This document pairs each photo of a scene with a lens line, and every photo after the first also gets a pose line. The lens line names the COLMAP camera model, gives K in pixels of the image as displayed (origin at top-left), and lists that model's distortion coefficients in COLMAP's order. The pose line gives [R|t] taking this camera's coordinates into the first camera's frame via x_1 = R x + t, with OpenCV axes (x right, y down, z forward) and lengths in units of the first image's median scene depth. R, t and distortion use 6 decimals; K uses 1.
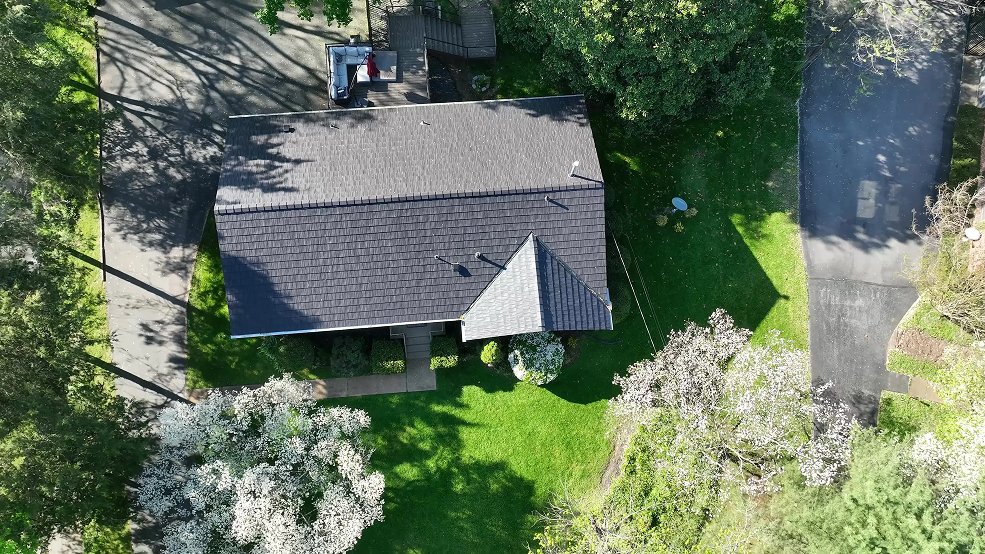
lens RADIAL K [[733.2, 0, 492.5], [0, 733.2, 277.0], [0, 0, 1]] dist [0.039414, 0.002523]
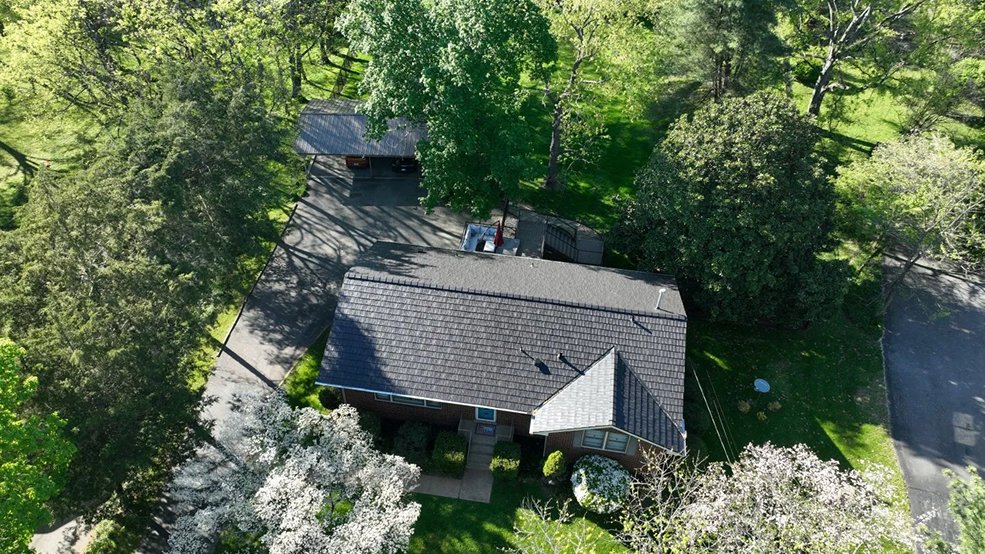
lens RADIAL K [[733.2, 0, 492.5], [0, 733.2, 277.0], [0, 0, 1]] dist [0.039414, 0.002523]
pose [[0.972104, 0.150994, -0.179486, 0.052224], [-0.228808, 0.778777, -0.584083, 0.471262], [0.051586, 0.608857, 0.791601, 0.079265]]
